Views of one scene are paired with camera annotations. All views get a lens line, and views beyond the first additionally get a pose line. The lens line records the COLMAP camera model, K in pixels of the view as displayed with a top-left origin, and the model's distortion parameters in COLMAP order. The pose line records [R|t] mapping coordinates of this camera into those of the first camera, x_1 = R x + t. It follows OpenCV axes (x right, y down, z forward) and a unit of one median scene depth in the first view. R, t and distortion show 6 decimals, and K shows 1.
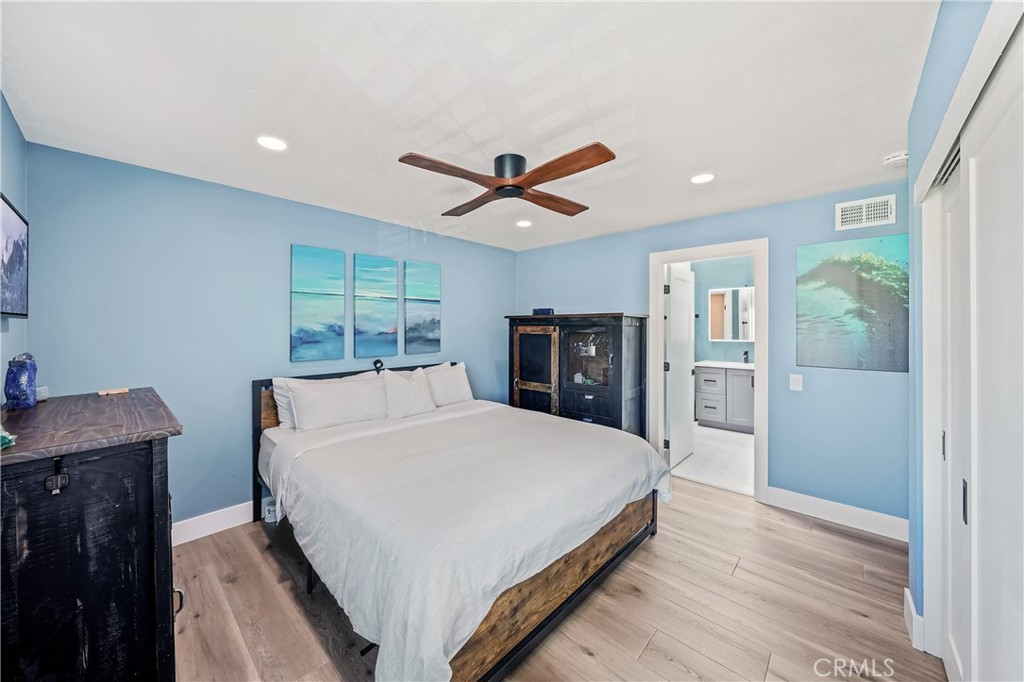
lens RADIAL K [[362.9, 0, 509.5], [0, 362.9, 325.2], [0, 0, 1]] dist [0.001279, 0.000039]
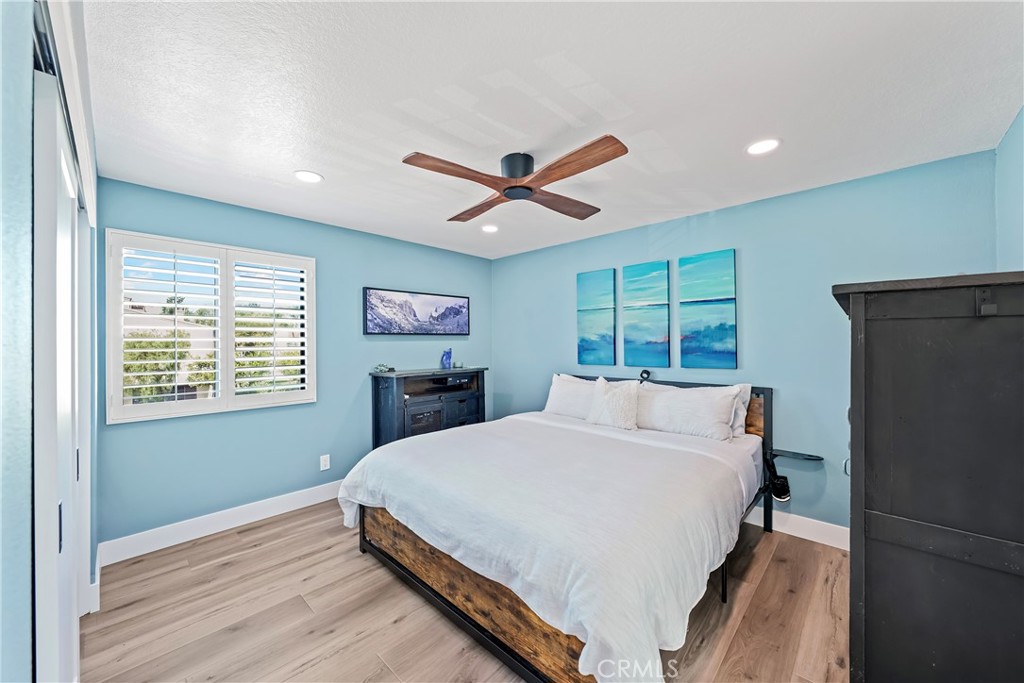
lens RADIAL K [[386.8, 0, 512.0], [0, 386.8, 341.5], [0, 0, 1]] dist [-0.001192, -0.000057]
pose [[-0.006870, -0.004068, -0.999968, 0.694633], [0.010880, 0.999932, -0.004143, 0.020189], [0.999917, -0.010908, -0.006825, 0.671082]]
